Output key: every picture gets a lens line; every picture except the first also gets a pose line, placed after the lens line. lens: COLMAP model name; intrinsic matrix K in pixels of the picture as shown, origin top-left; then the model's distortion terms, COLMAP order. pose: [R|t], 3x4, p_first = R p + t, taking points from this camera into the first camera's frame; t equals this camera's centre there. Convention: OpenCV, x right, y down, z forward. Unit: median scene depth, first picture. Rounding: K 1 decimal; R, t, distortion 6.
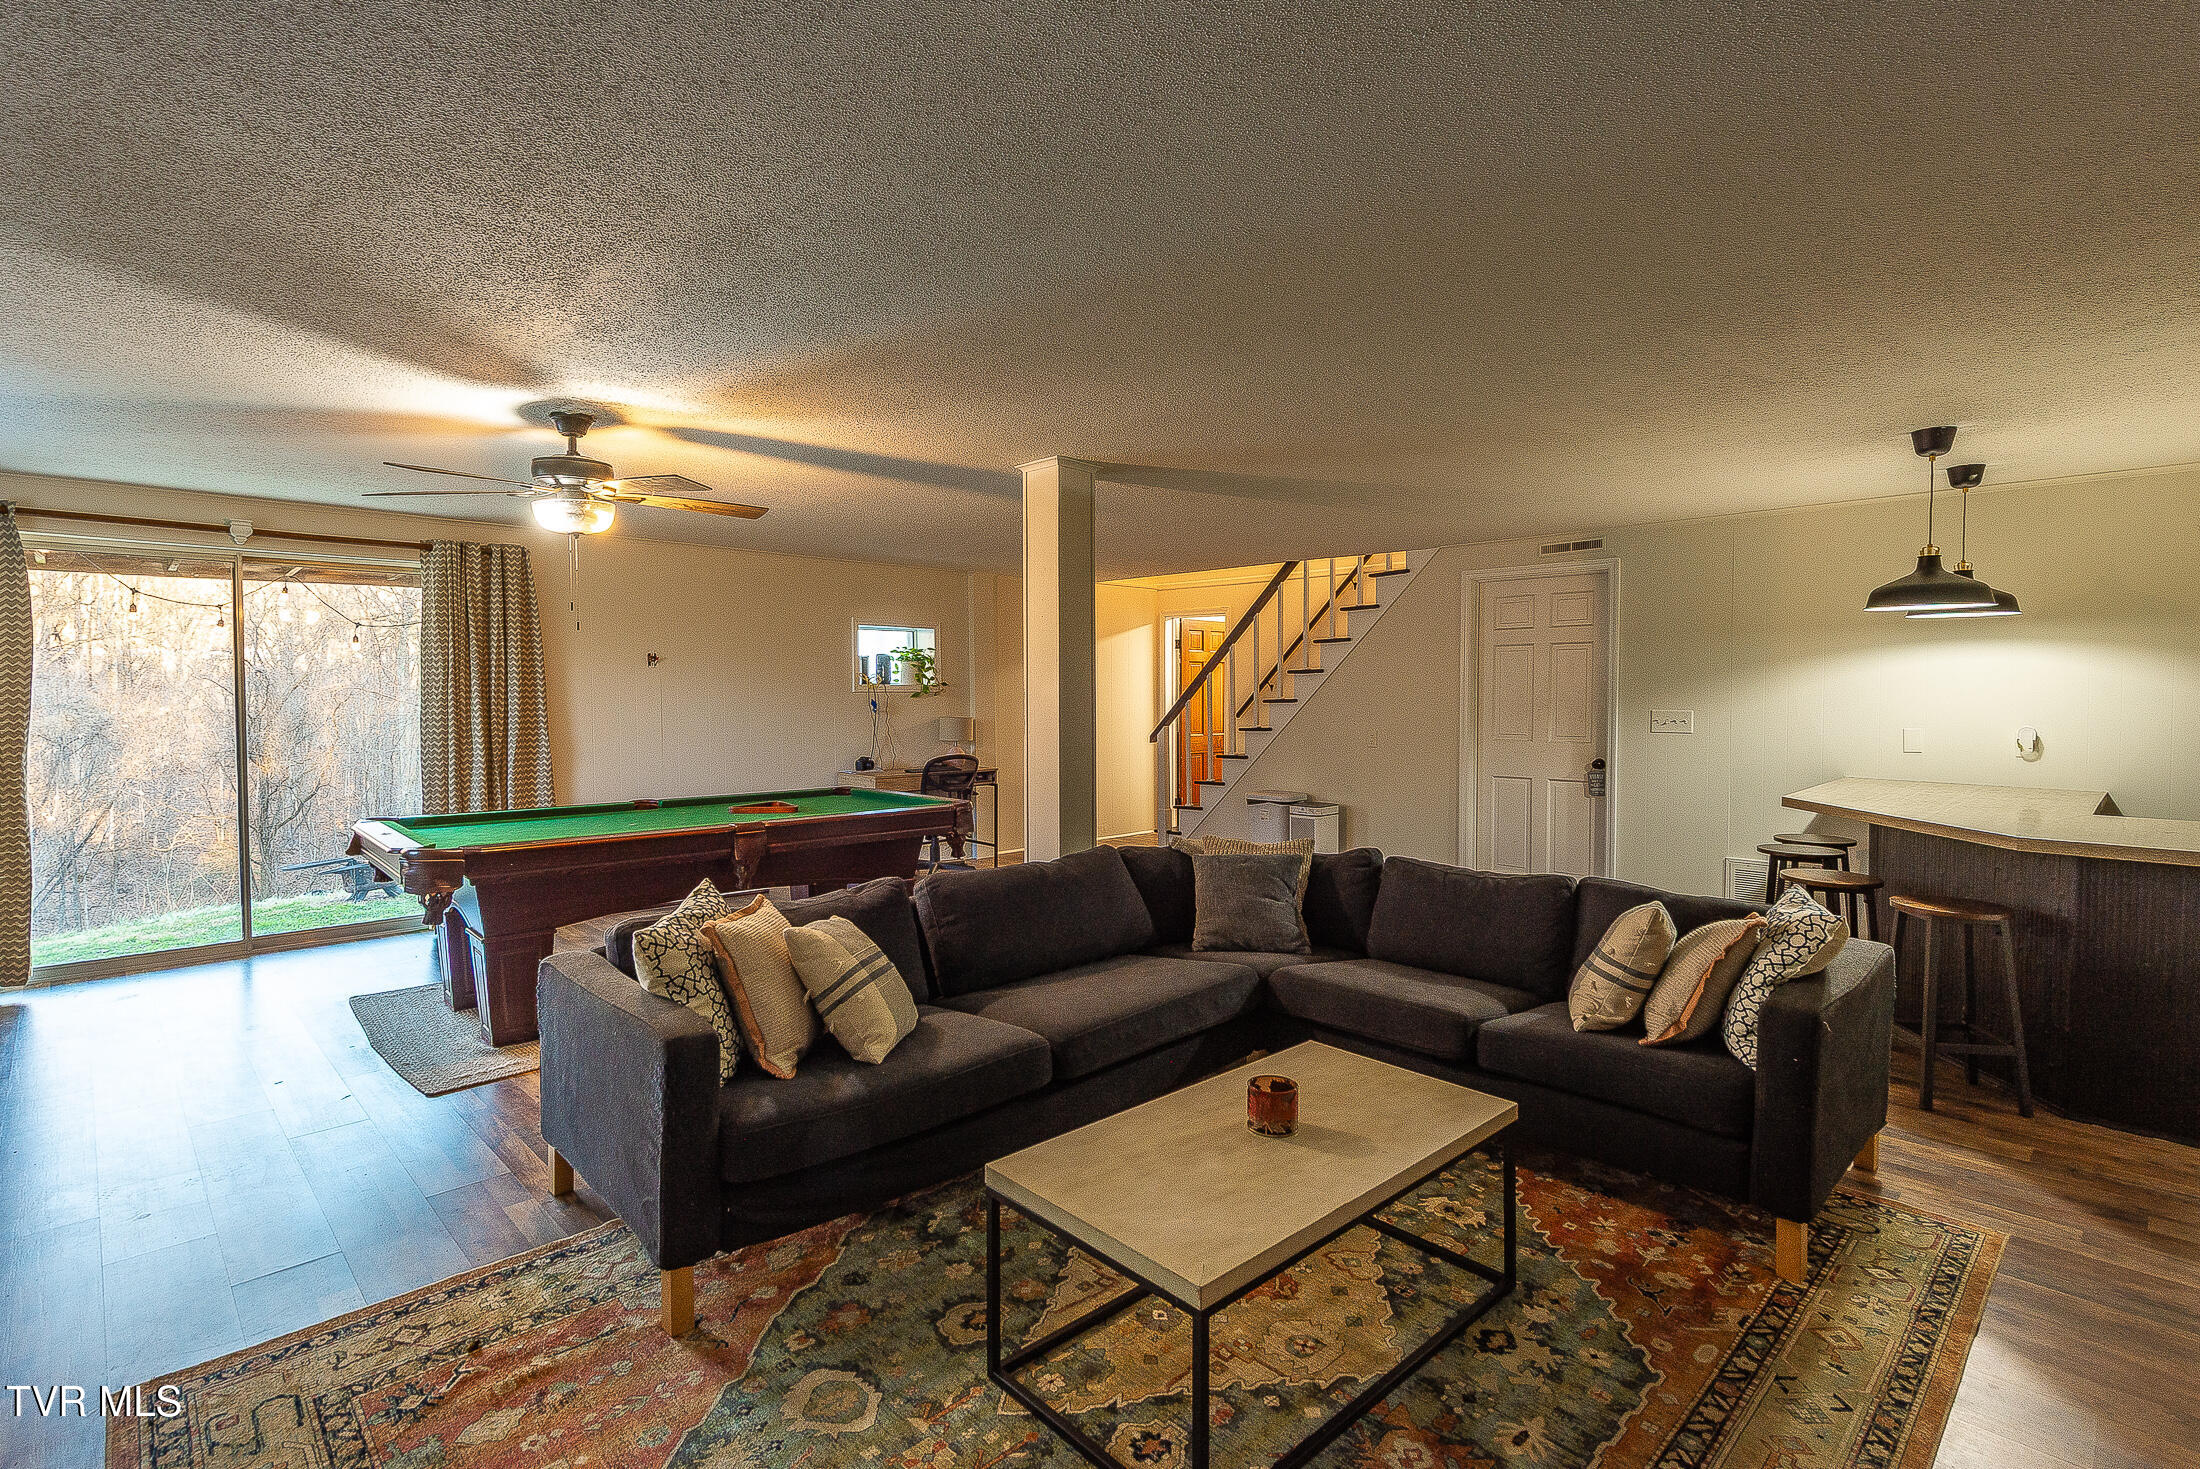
lens RADIAL K [[1033.3, 0, 1095.1], [0, 1033.3, 718.8], [0, 0, 1]] dist [0.021745, -0.008667]
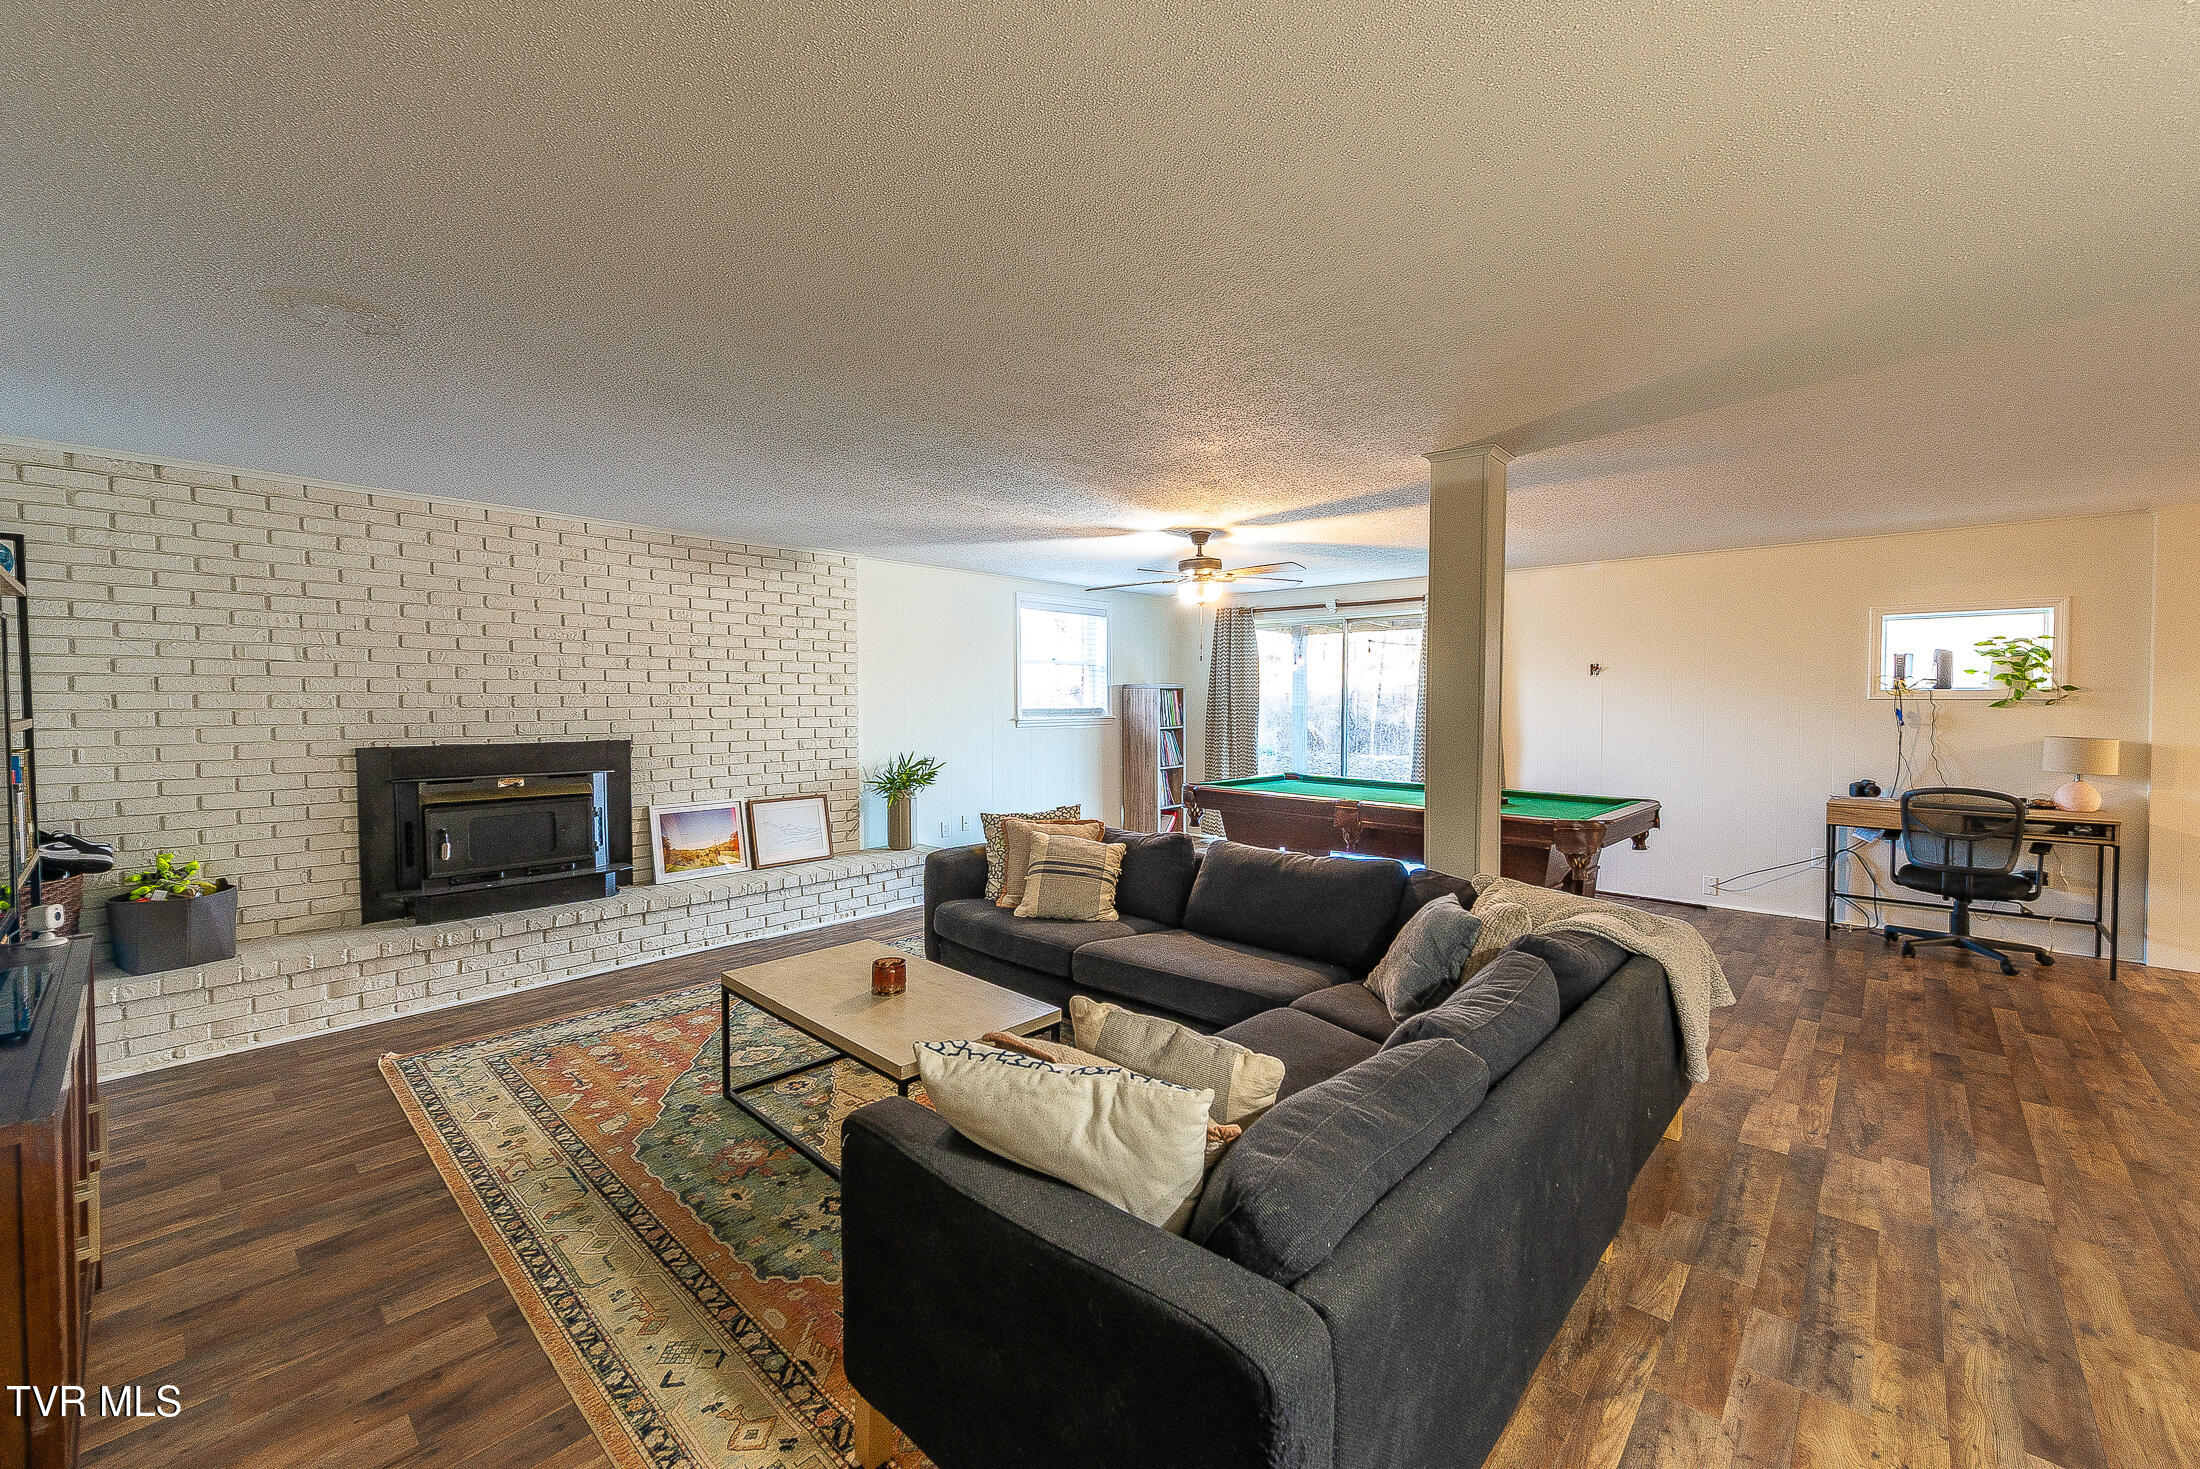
lens RADIAL K [[879.9, 0, 1093.2], [0, 879.9, 701.4], [0, 0, 1]] dist [0.010727, -0.000088]
pose [[0.055346, 0.005239, -0.998454, 1.141219], [-0.027957, 0.999602, 0.003695, -0.025724], [0.998076, 0.027709, 0.055470, 0.955091]]
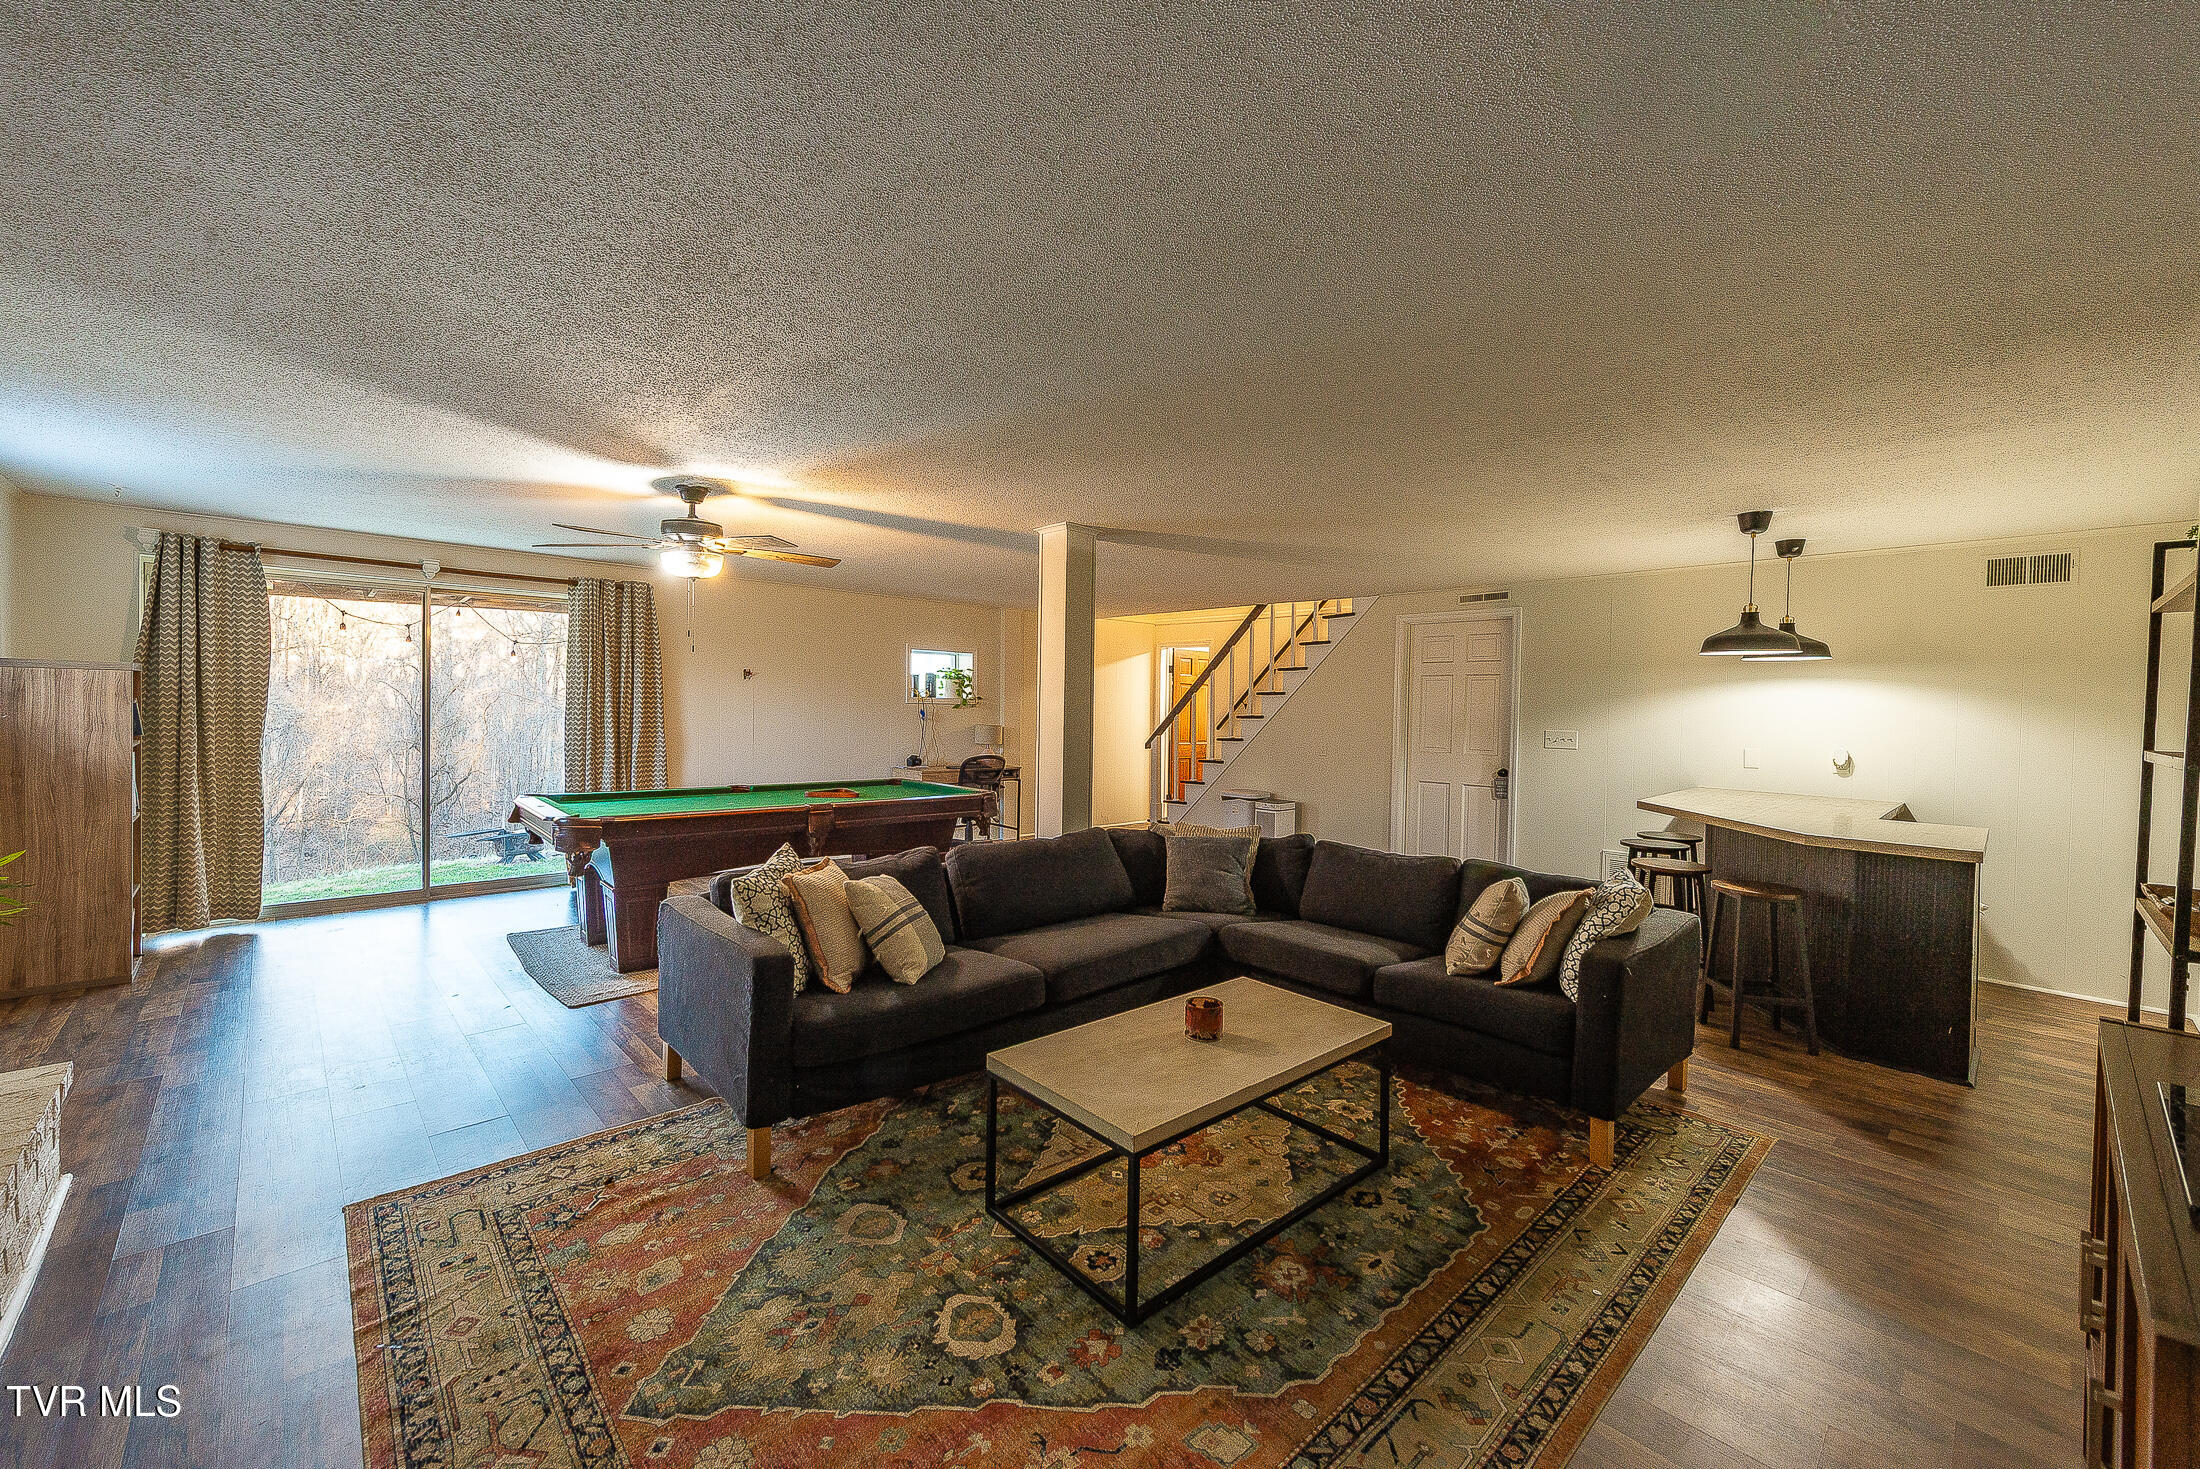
lens RADIAL K [[863.9, 0, 1096.0], [0, 863.9, 719.9], [0, 0, 1]] dist [0.021855, -0.006838]
pose [[0.999659, 0.019472, -0.017389, 0.034622], [-0.019652, 0.999755, -0.010226, 0.001418], [0.017185, 0.010564, 0.999797, -0.097578]]
